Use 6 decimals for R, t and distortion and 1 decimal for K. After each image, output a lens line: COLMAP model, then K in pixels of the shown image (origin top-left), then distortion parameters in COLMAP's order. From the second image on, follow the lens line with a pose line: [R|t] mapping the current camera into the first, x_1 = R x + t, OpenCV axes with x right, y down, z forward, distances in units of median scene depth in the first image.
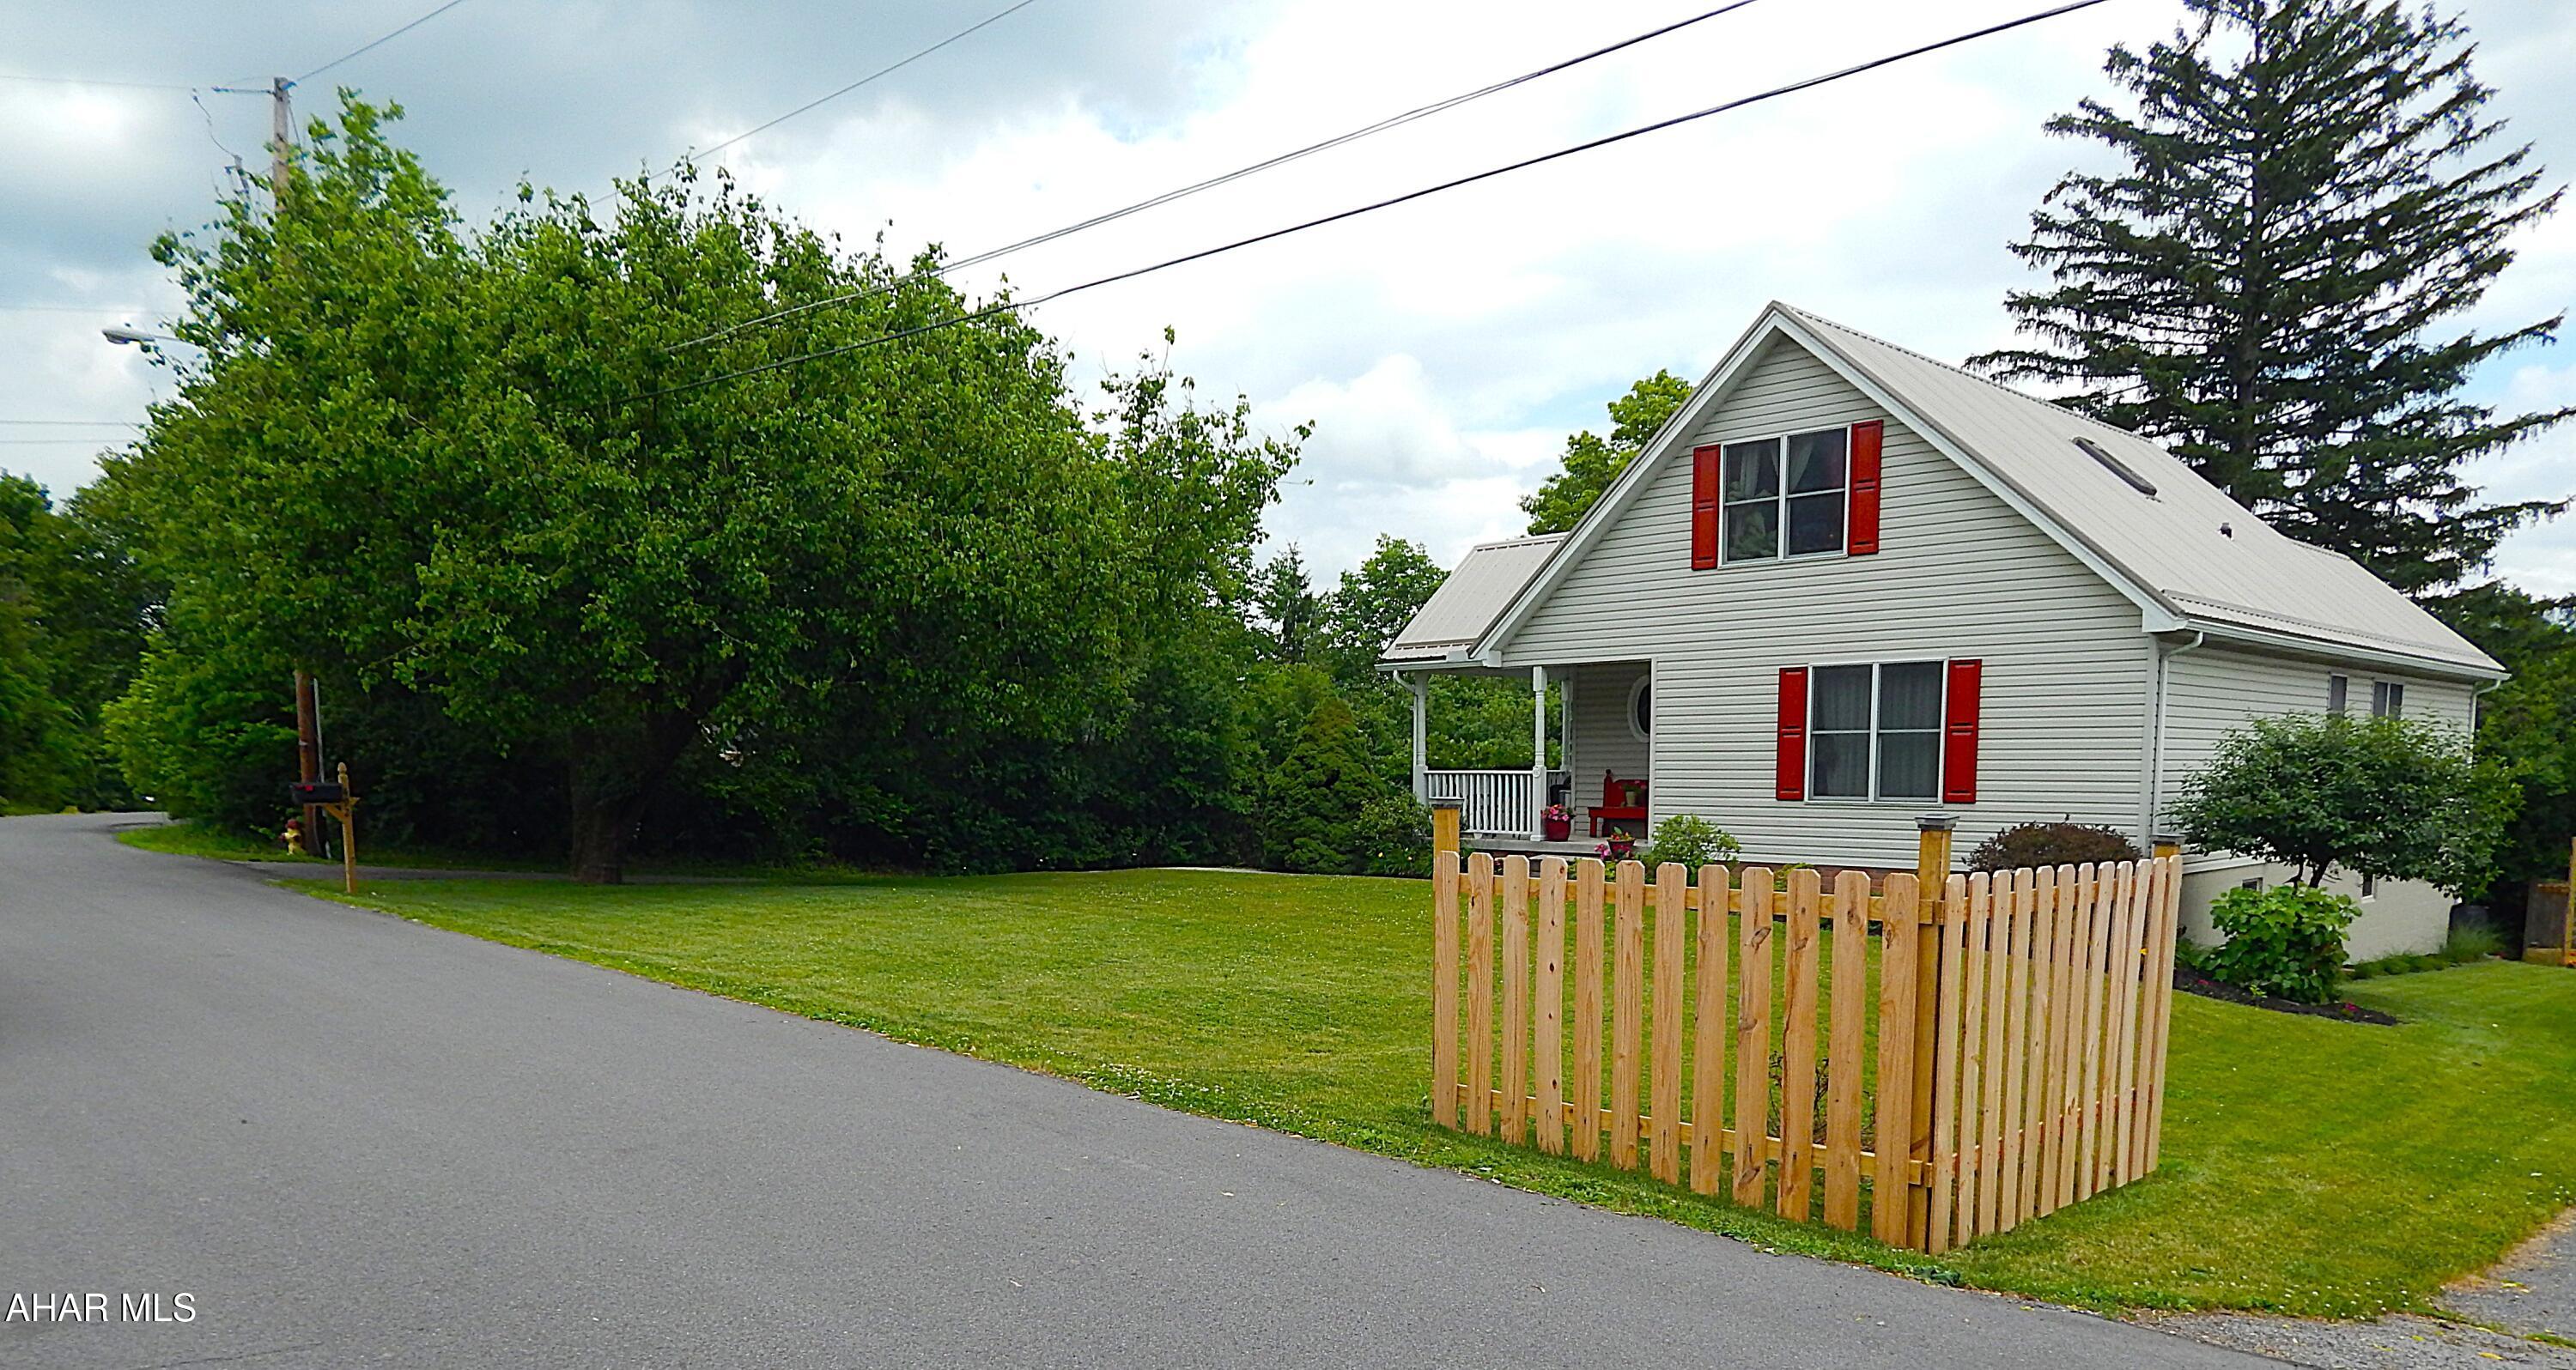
lens RADIAL K [[1700.9, 0, 1300.5], [0, 1700.9, 942.6], [0, 0, 1]] dist [0.013266, -0.017621]
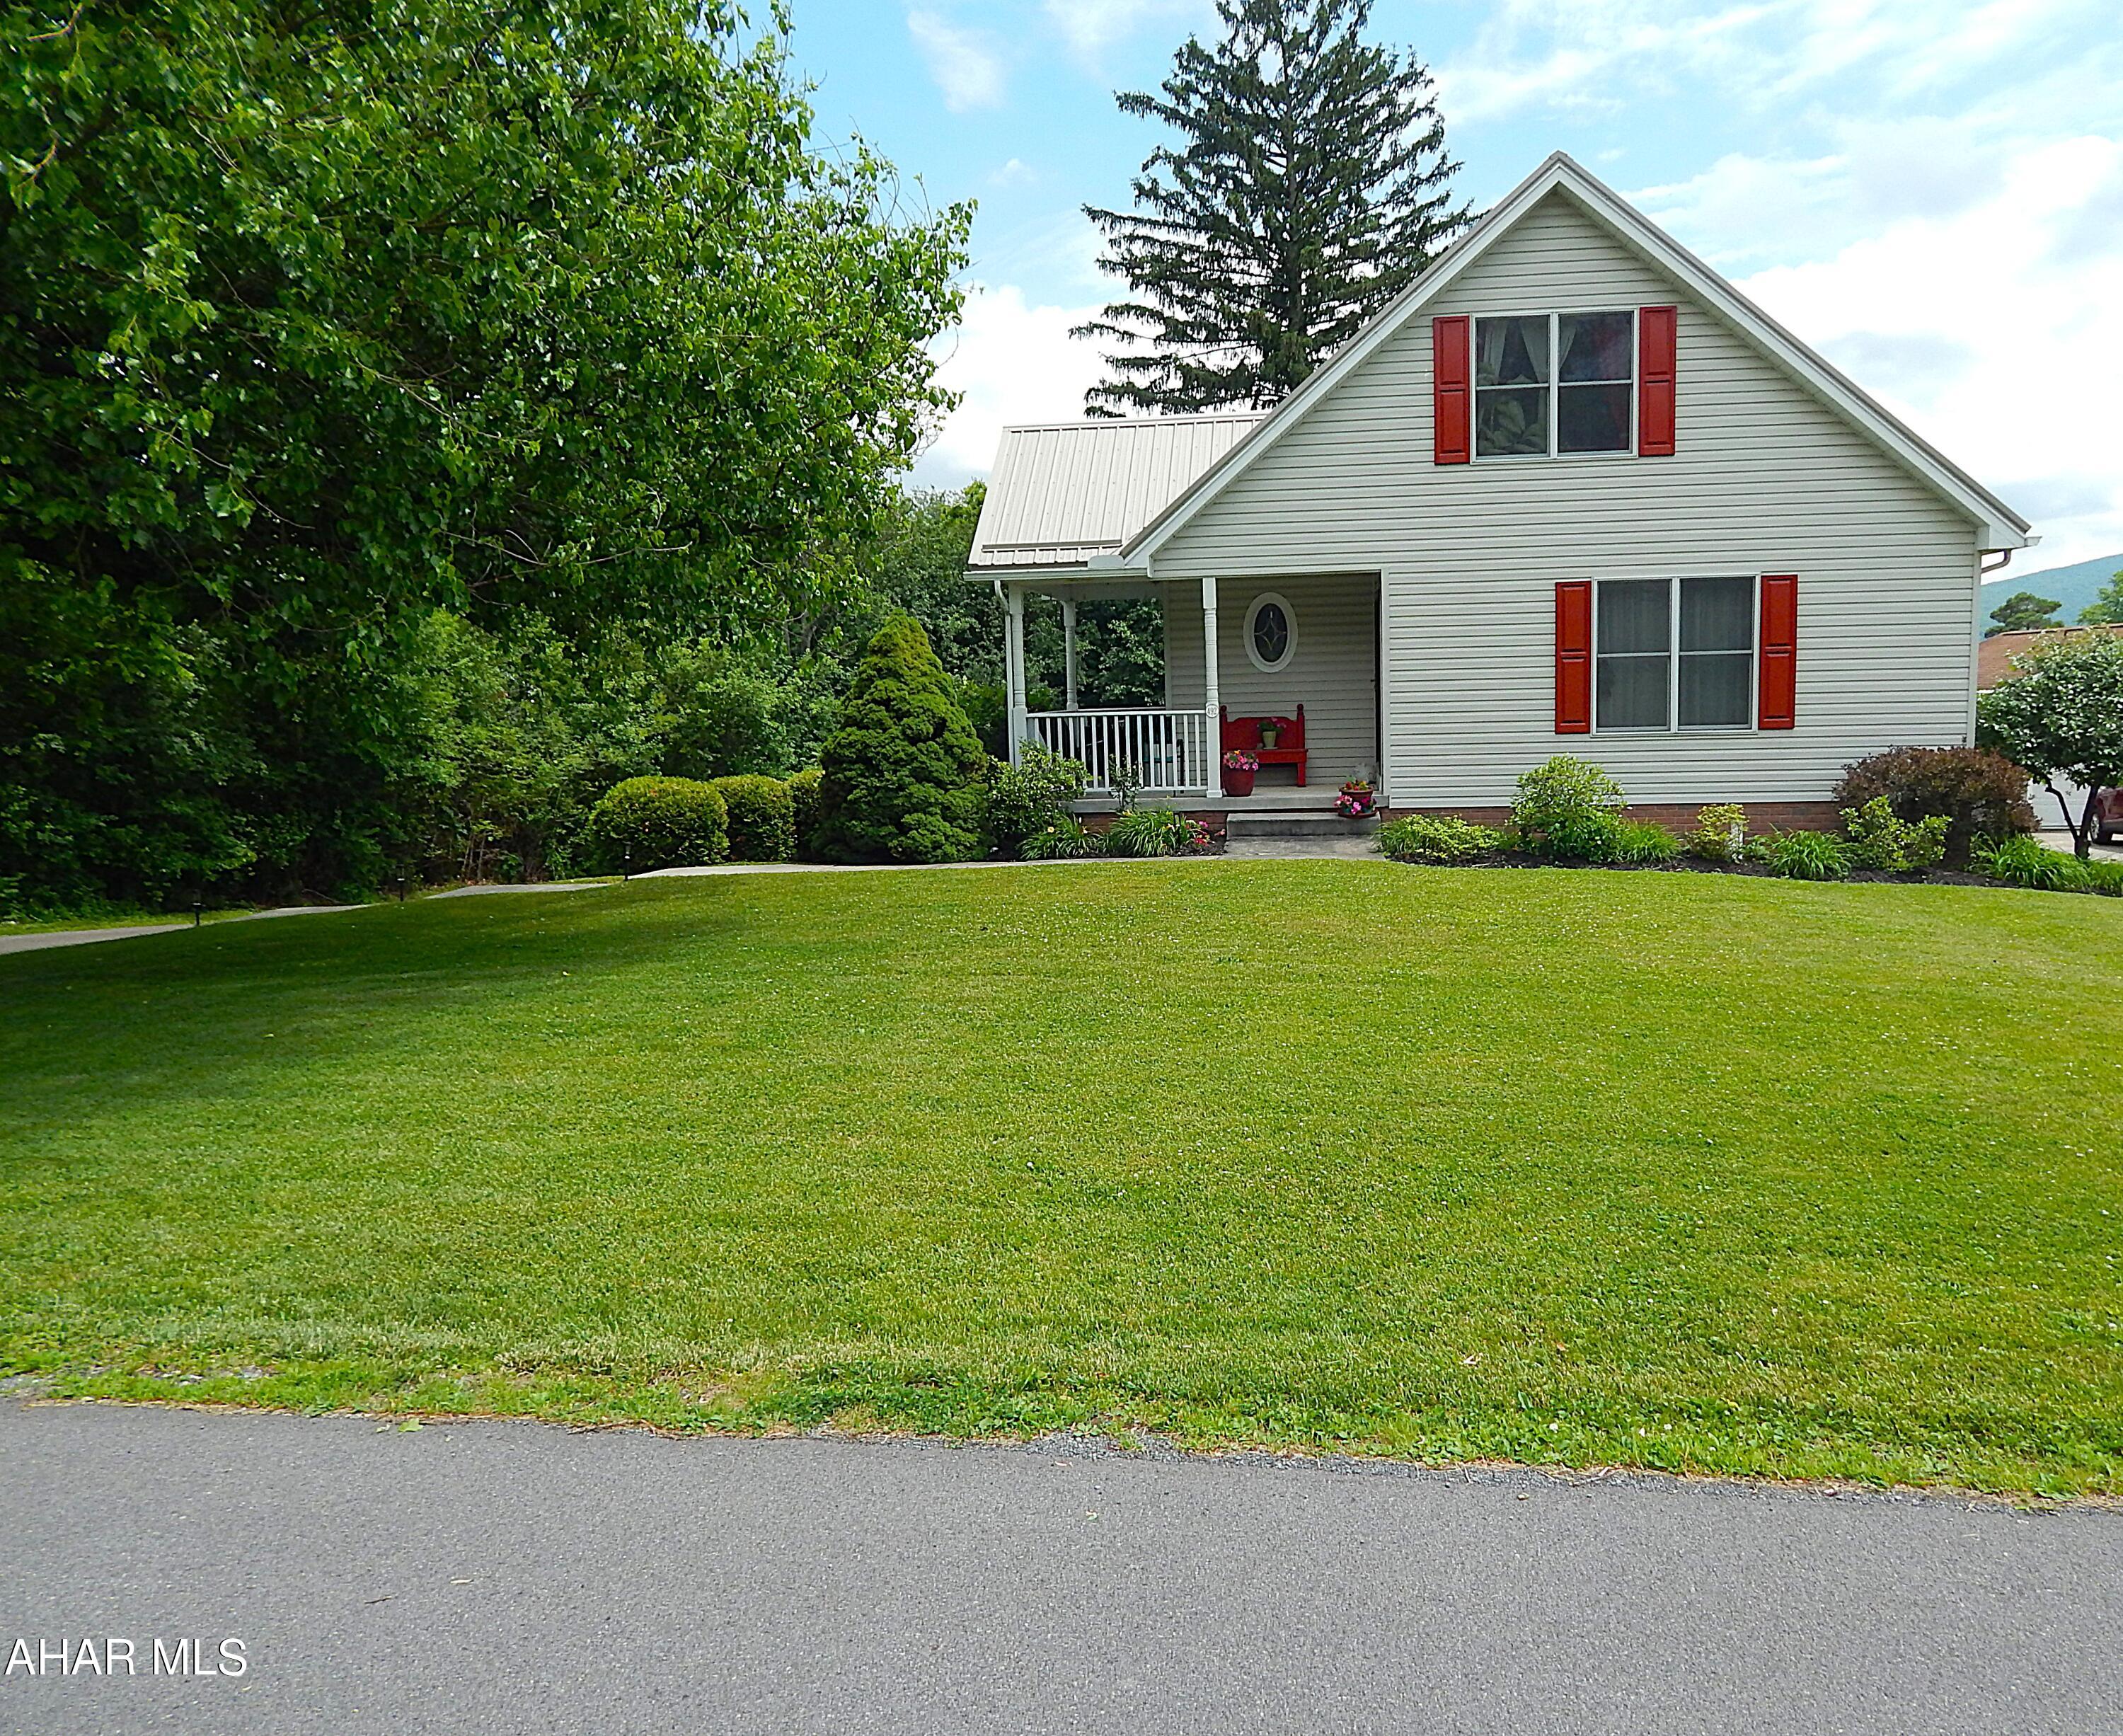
lens RADIAL K [[1523.1, 0, 1161.1], [0, 1523.1, 858.5], [0, 0, 1]] dist [0.000599, -0.001904]
pose [[0.775785, -0.089263, 0.624652, -0.362180], [0.091106, 0.995416, 0.029097, -0.059960], [-0.624386, 0.034337, 0.780361, 0.507871]]
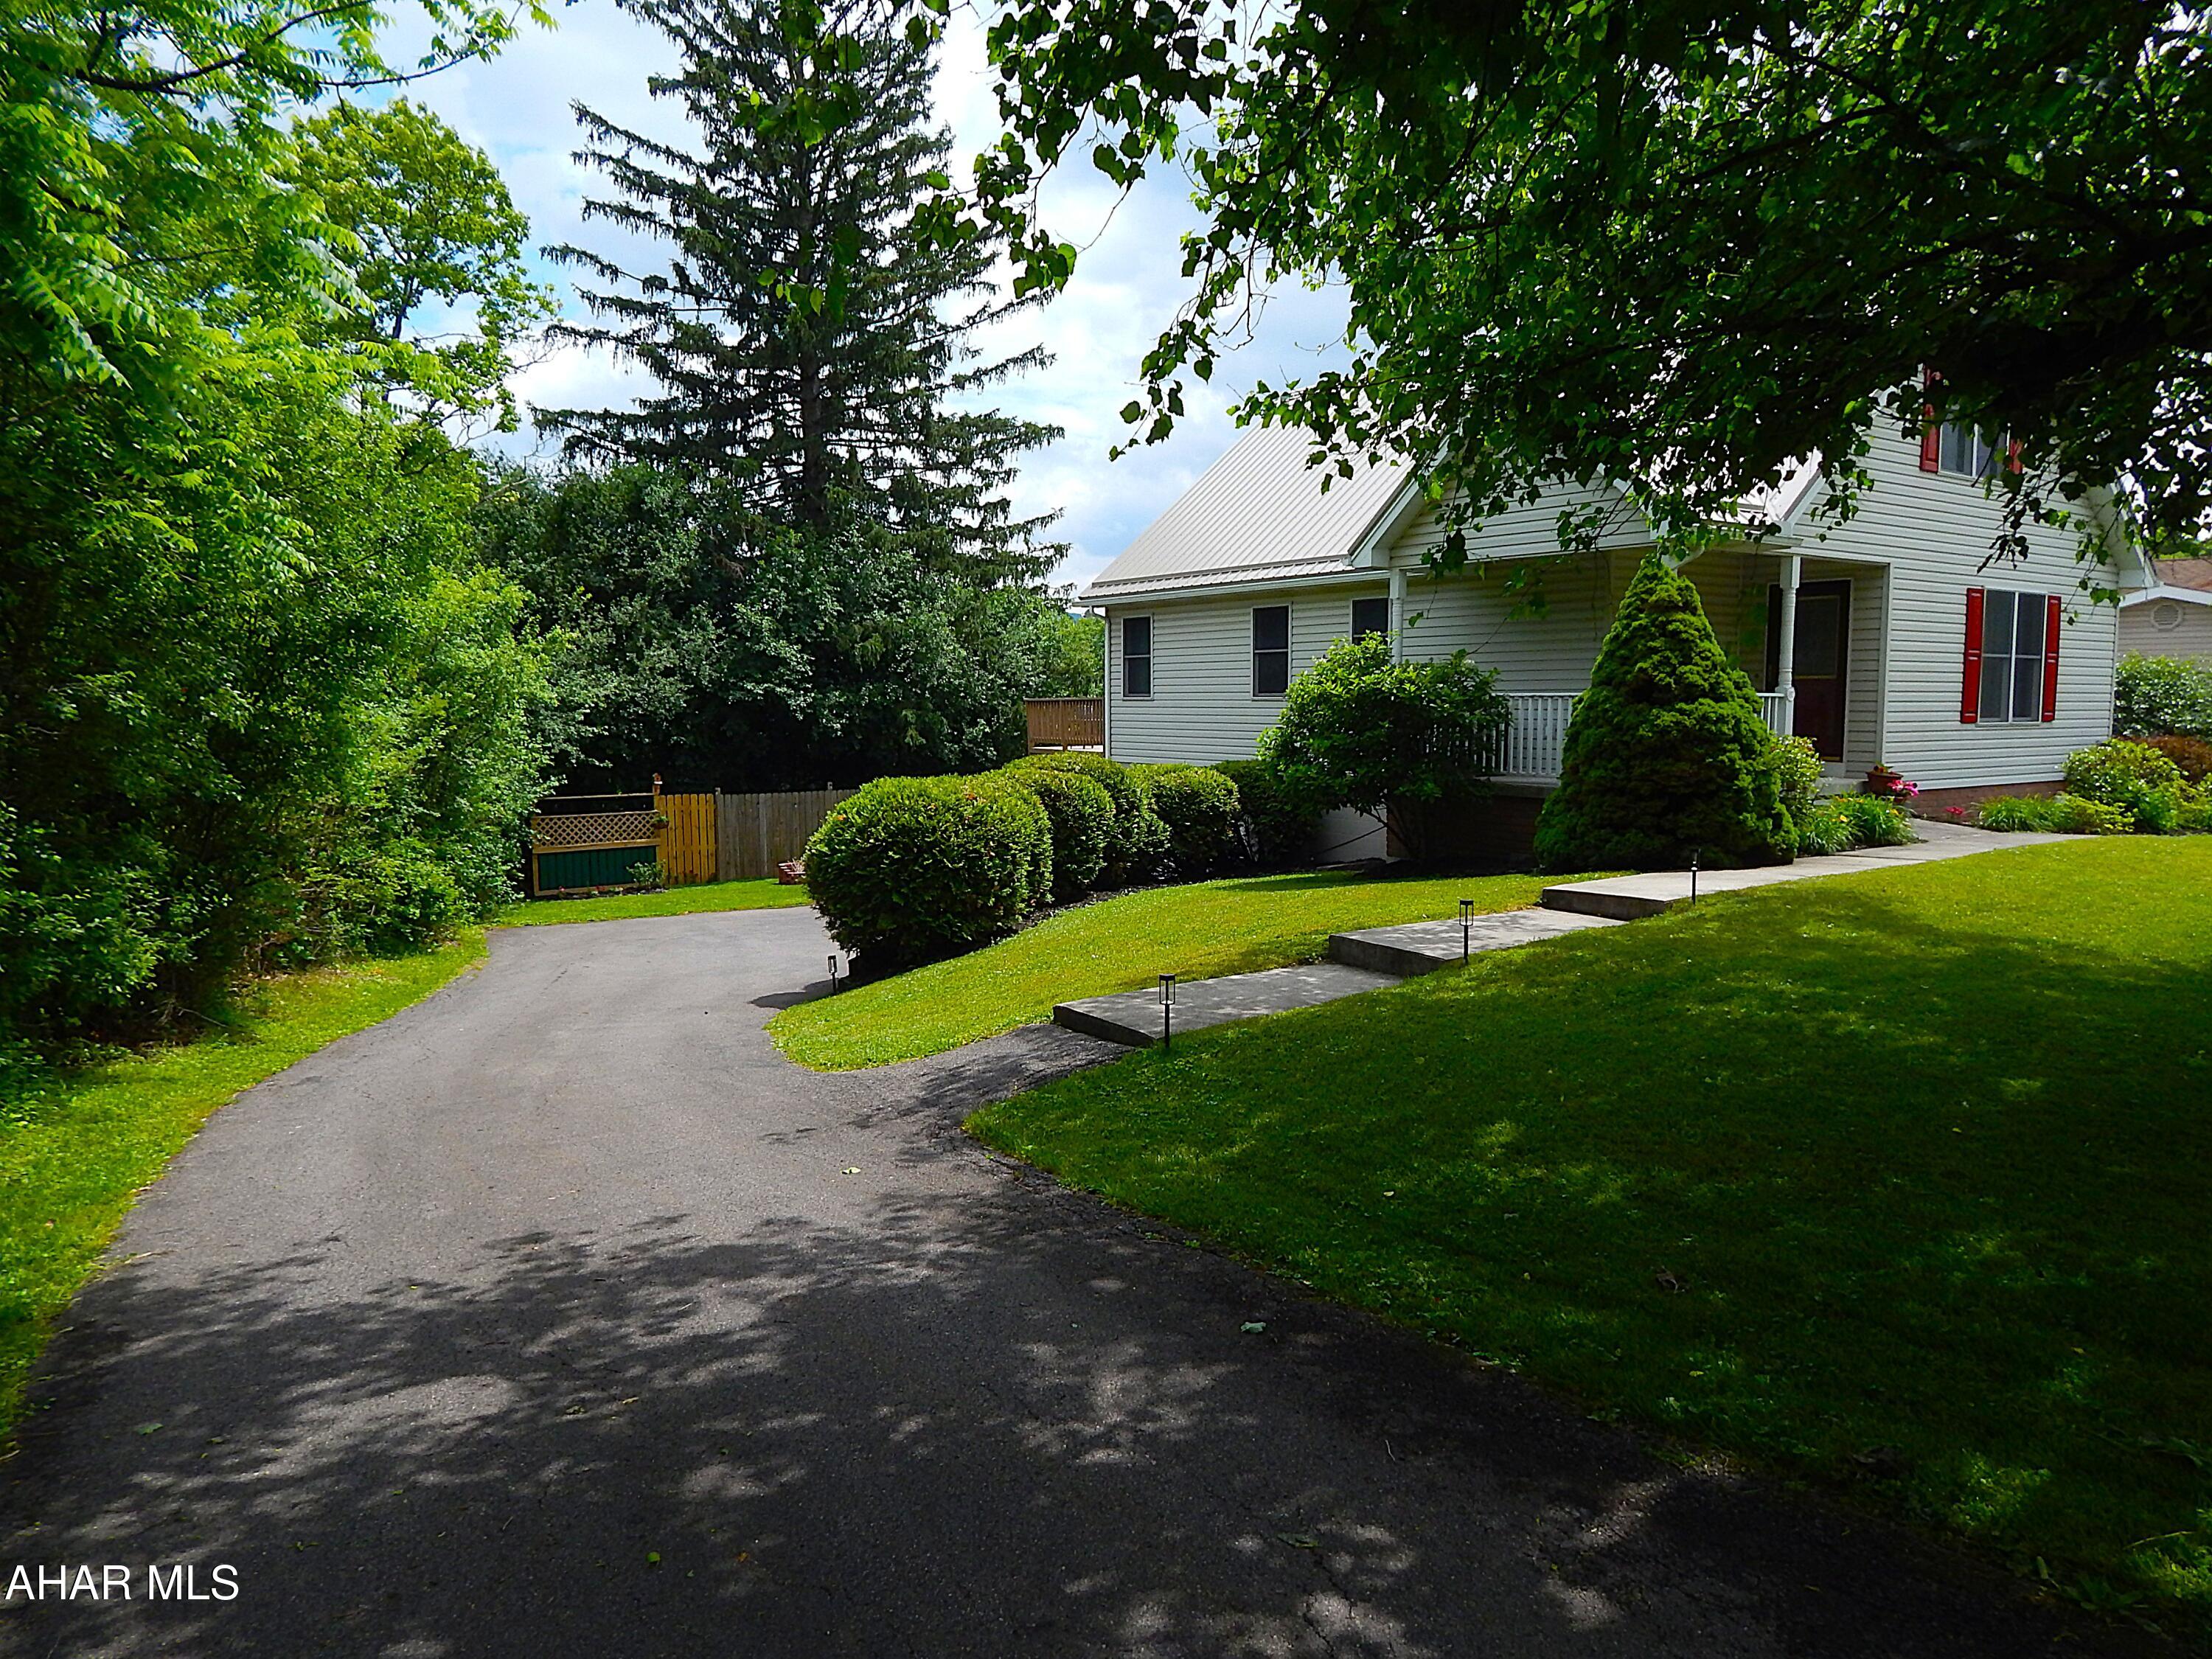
lens RADIAL K [[1477.8, 0, 1108.4], [0, 1477.8, 832.0], [0, 0, 1]] dist [-0.010529, -0.004729]
pose [[0.177773, -0.086008, 0.980306, -0.627964], [0.108363, 0.991826, 0.067367, -0.128151], [-0.978087, 0.094253, 0.185640, 1.299139]]
